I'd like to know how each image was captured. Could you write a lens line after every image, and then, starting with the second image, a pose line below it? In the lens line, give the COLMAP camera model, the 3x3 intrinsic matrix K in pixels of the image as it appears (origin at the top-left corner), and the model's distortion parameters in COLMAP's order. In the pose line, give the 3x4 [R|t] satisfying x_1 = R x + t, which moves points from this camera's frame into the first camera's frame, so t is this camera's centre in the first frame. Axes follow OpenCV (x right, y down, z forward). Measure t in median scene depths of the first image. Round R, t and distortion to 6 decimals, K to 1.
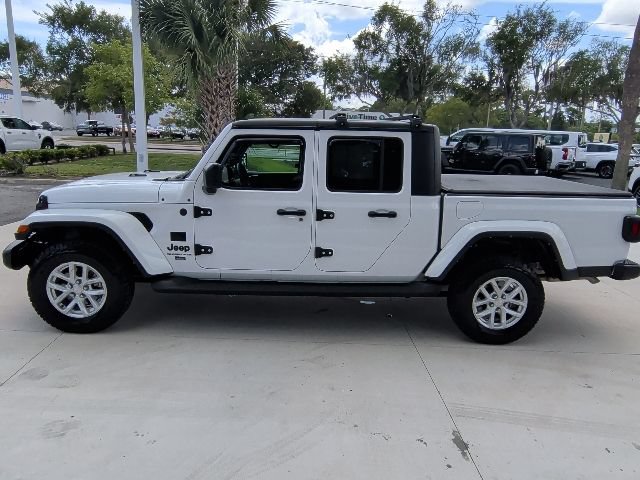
lens RADIAL K [[507.2, 0, 320.0], [0, 507.2, 240.0], [0, 0, 1]] dist [0.051277, -0.088846]
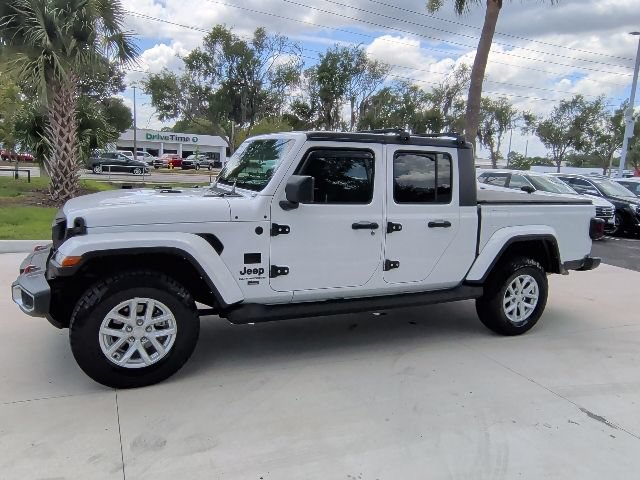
lens RADIAL K [[507.2, 0, 320.0], [0, 507.2, 240.0], [0, 0, 1]] dist [0.051277, -0.088846]
pose [[0.908511, -0.051583, 0.414664, -0.533549], [0.070673, 0.997024, -0.030813, -0.003198], [-0.411840, 0.057299, 0.909453, 0.140292]]
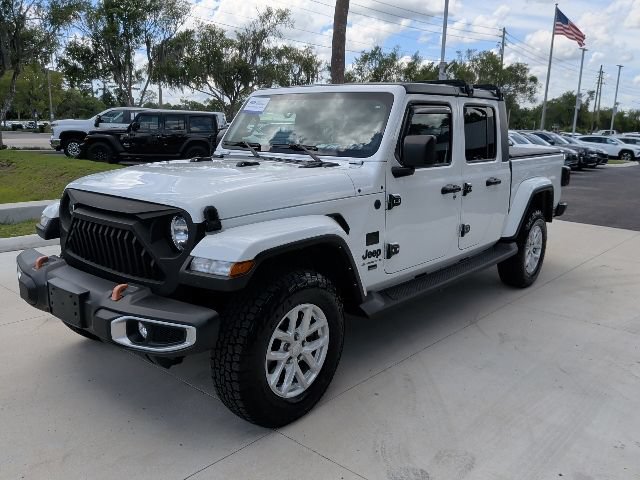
lens RADIAL K [[556.7, 0, 320.0], [0, 556.7, 240.0], [0, 0, 1]] dist [0.115135, -0.239479]
pose [[0.646258, -0.169213, 0.744122, -0.926857], [0.163116, 0.983200, 0.081915, -0.083260], [-0.745482, 0.068440, 0.663003, 0.513388]]
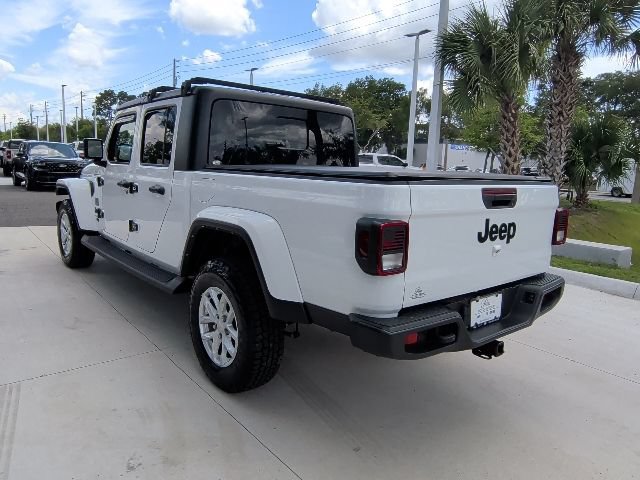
lens RADIAL K [[502.1, 0, 315.5], [0, 502.1, 241.9], [0, 0, 1]] dist [0.053998, -0.087933]
pose [[0.564122, 0.115892, -0.817518, 1.005024], [-0.202544, 0.979273, -0.000942, -0.016073], [0.800464, 0.166115, 0.575903, 0.711413]]
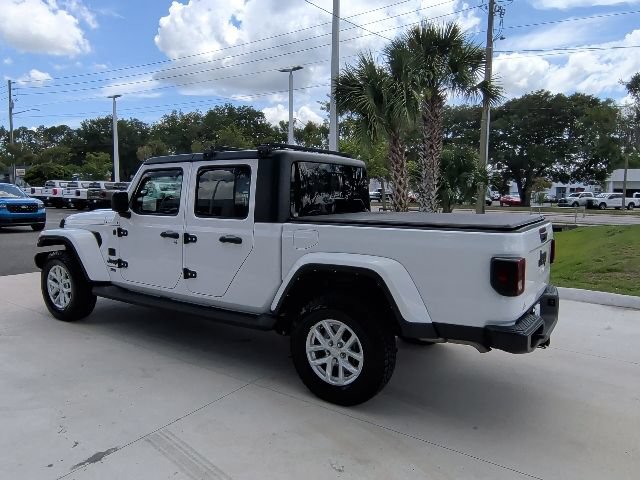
lens RADIAL K [[507.2, 0, 320.0], [0, 507.2, 240.0], [0, 0, 1]] dist [0.051277, -0.088846]
pose [[0.795695, 0.033248, -0.604784, 0.858074], [-0.115419, 0.988519, -0.097509, 0.026425], [0.594599, 0.147391, 0.790397, 0.306699]]
